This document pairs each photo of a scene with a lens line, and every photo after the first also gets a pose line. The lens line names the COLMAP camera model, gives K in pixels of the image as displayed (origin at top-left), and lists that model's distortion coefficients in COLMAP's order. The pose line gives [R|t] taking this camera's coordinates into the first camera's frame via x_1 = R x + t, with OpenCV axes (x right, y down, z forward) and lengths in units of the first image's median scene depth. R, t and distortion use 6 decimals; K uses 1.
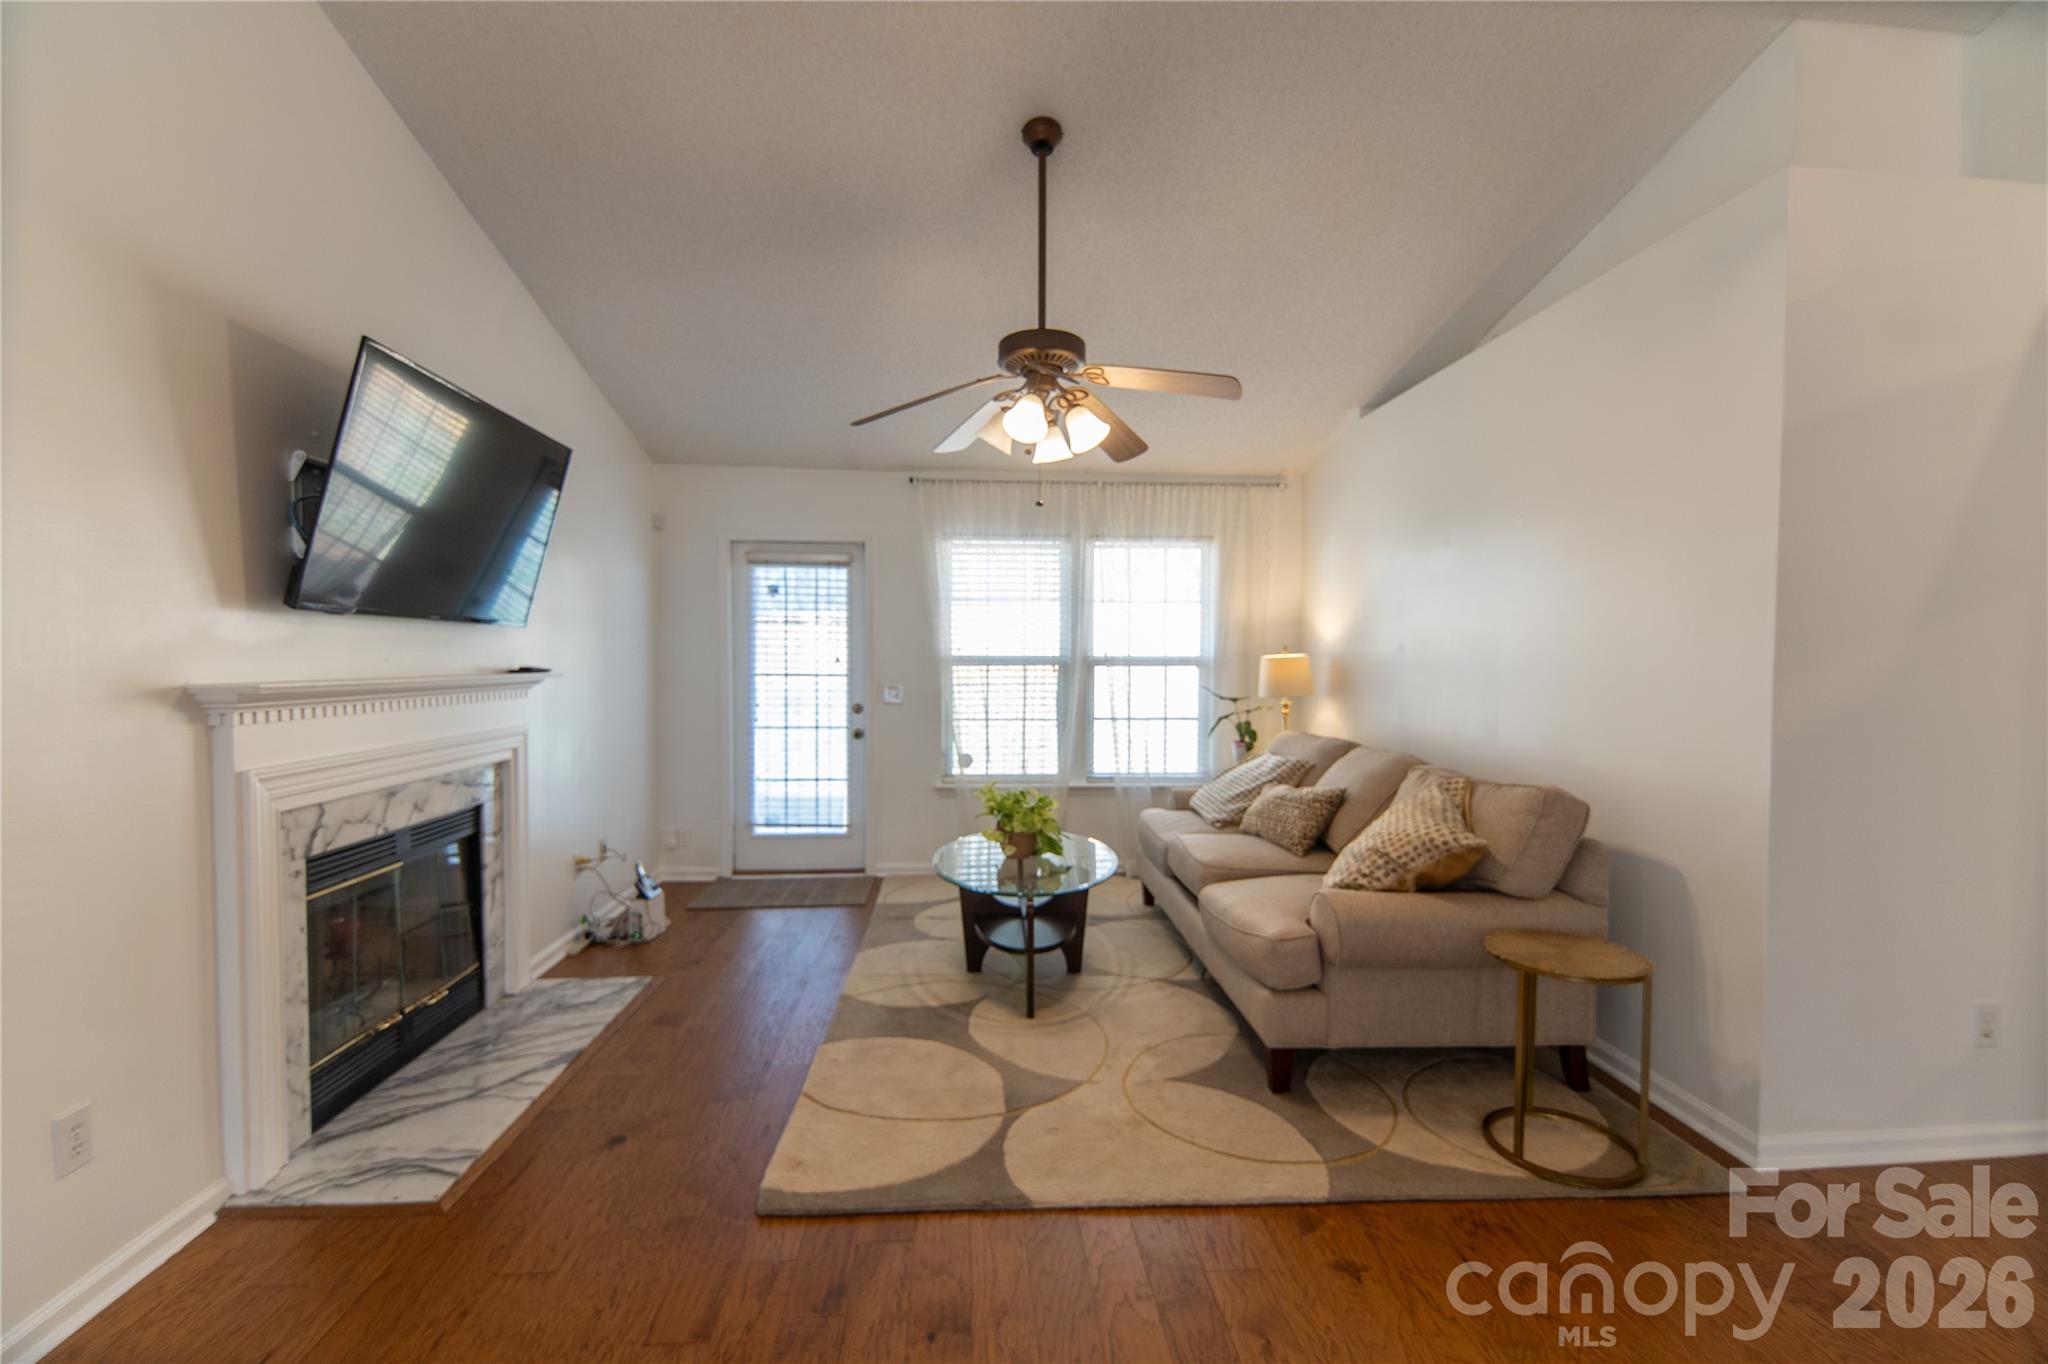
lens RADIAL K [[904.0, 0, 1025.5], [0, 904.0, 681.8], [0, 0, 1]] dist [0.066733, -0.043305]
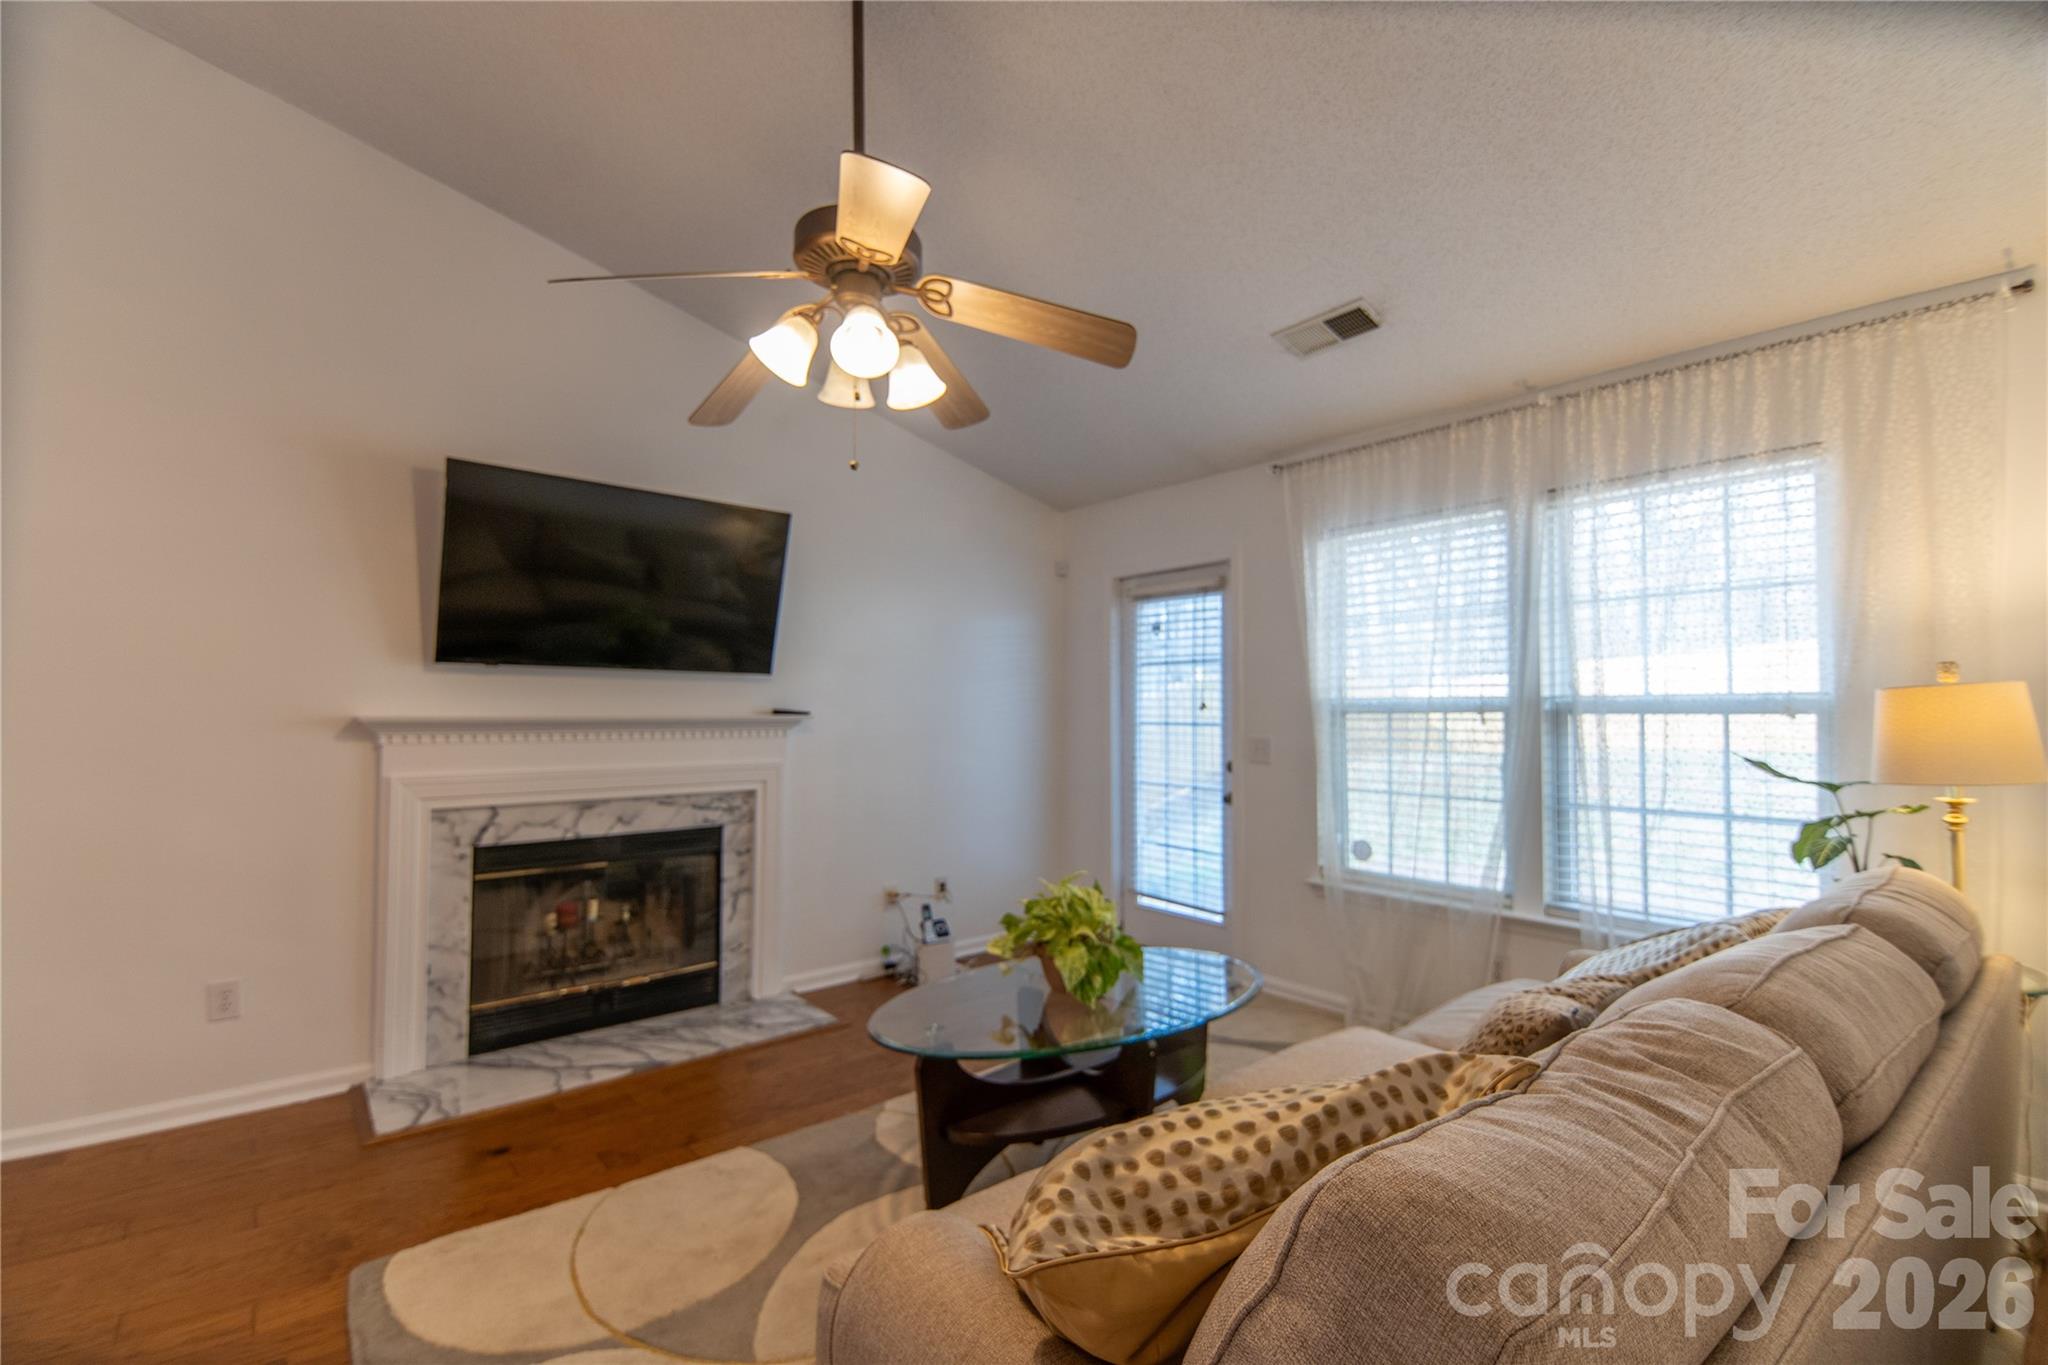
lens RADIAL K [[889.1, 0, 1022.0], [0, 889.1, 683.1], [0, 0, 1]] dist [0.062713, -0.041985]
pose [[0.584212, -0.029374, -0.811069, 0.521456], [-0.022333, 0.998385, -0.052245, 0.001948], [0.811293, 0.048636, 0.582613, 0.582204]]
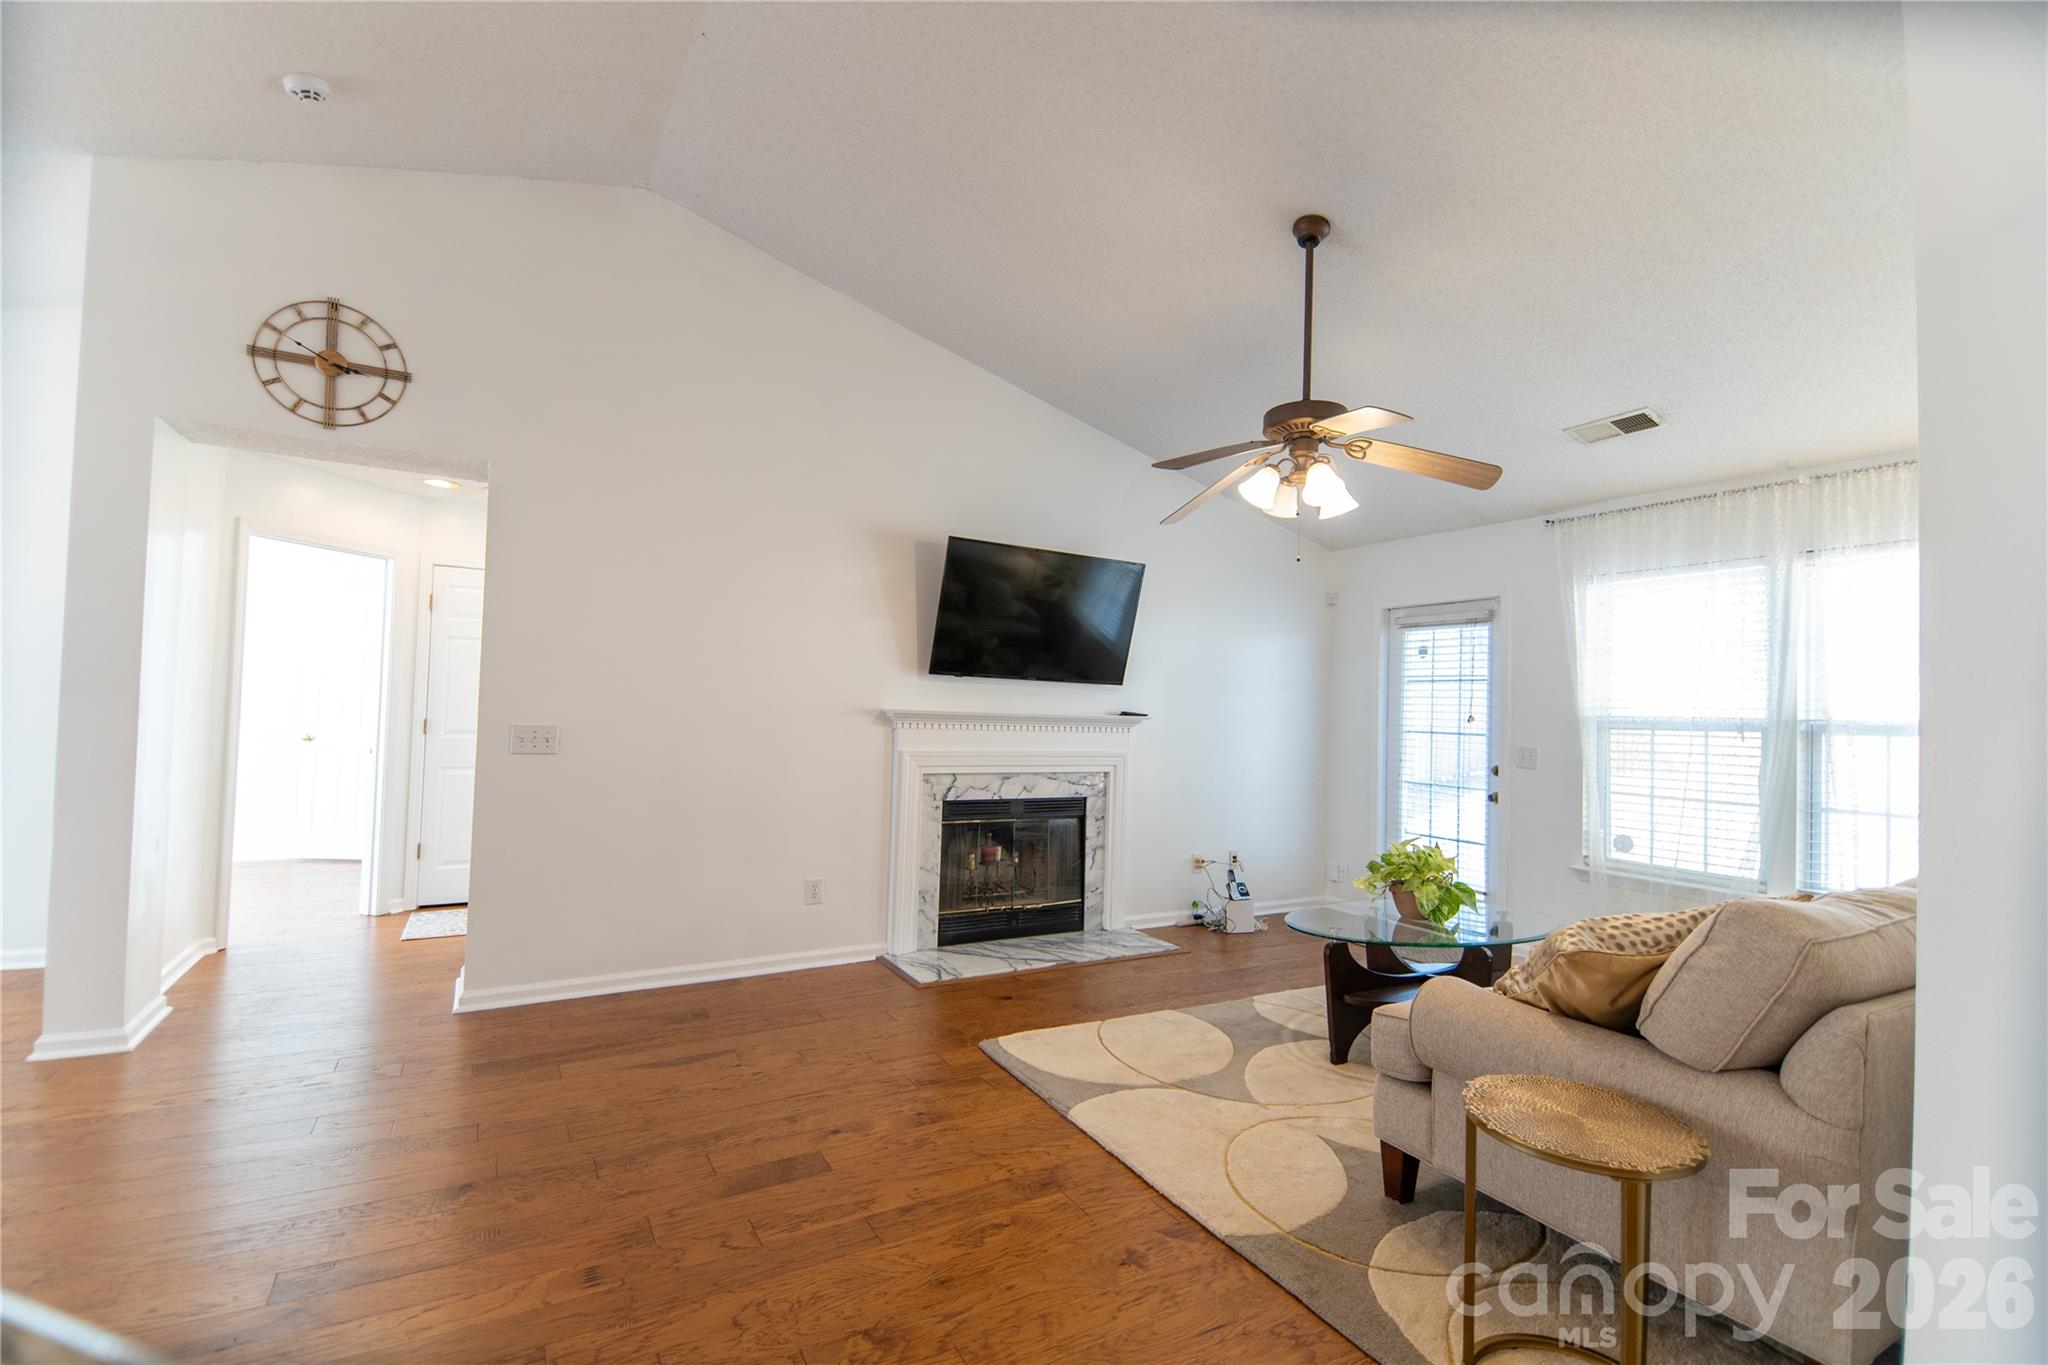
lens RADIAL K [[889.1, 0, 1022.0], [0, 889.1, 683.1], [0, 0, 1]] dist [0.062713, -0.041985]
pose [[0.437965, -0.021114, -0.898744, 0.670838], [-0.053733, 0.997322, -0.049614, 0.017414], [0.897385, 0.070022, 0.435658, 0.207721]]
